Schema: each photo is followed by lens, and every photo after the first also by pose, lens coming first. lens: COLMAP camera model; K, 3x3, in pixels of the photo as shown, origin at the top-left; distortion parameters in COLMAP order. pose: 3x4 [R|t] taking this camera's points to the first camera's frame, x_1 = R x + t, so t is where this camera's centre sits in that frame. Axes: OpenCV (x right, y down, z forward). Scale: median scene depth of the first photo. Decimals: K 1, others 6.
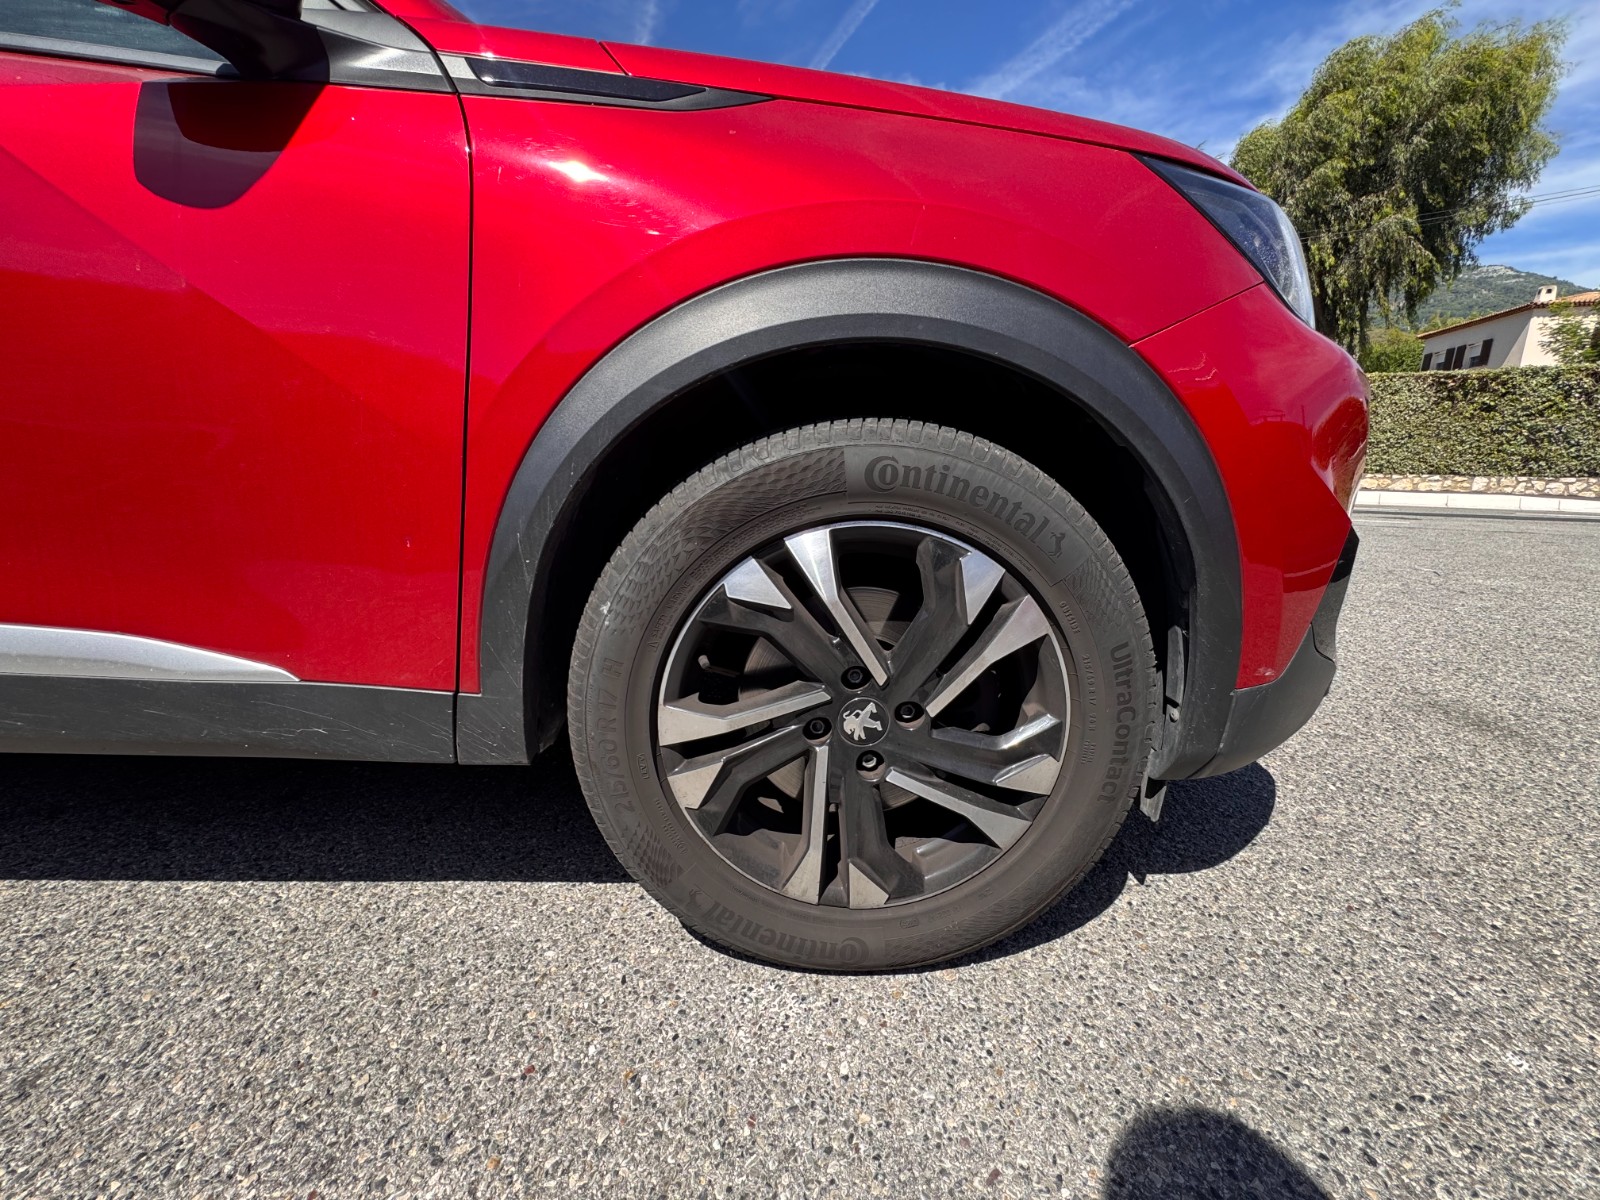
lens RADIAL K [[642.4, 0, 809.4], [0, 642.4, 597.4], [0, 0, 1]] dist [-0.005411, 0.000681]
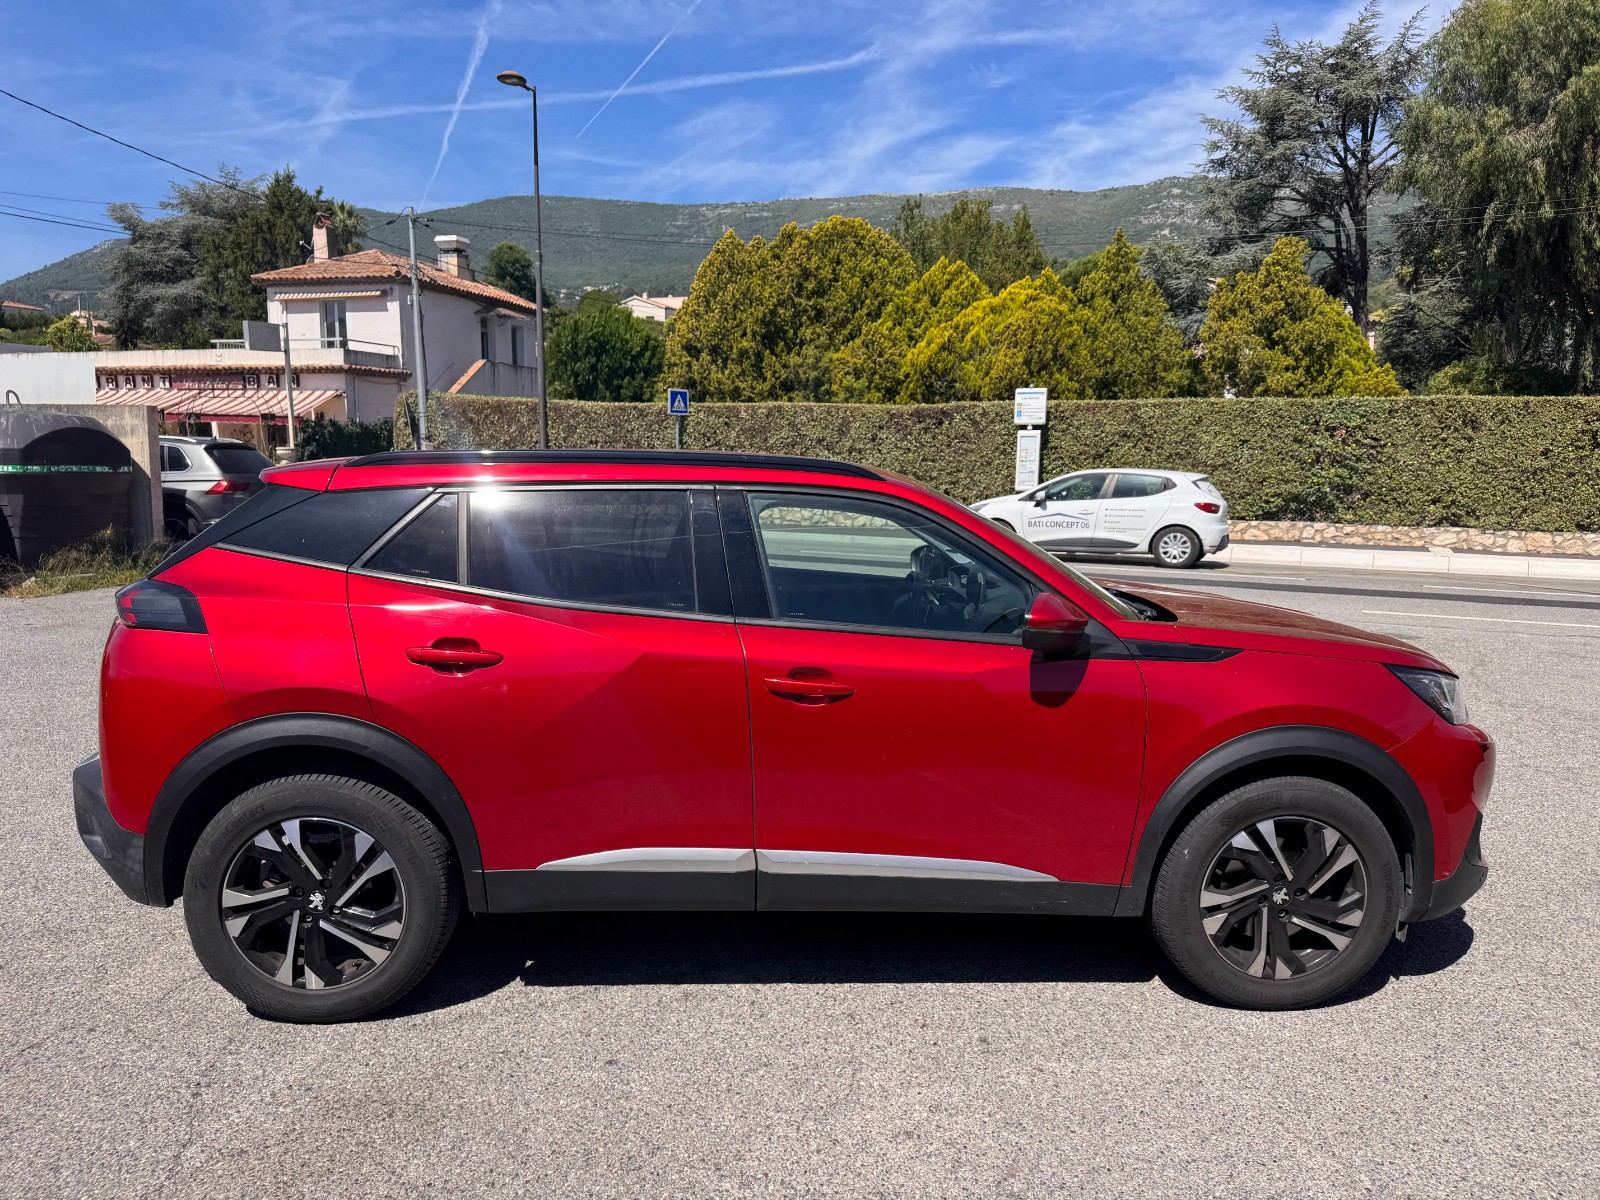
lens RADIAL K [[1157.6, 0, 792.8], [0, 1157.6, 601.7], [0, 0, 1]] dist [0.017571, -0.025879]
pose [[0.999329, -0.009205, 0.035456, -1.867327], [0.011933, 0.996920, -0.077508, -0.583808], [-0.034633, 0.077879, 0.996361, -3.310375]]
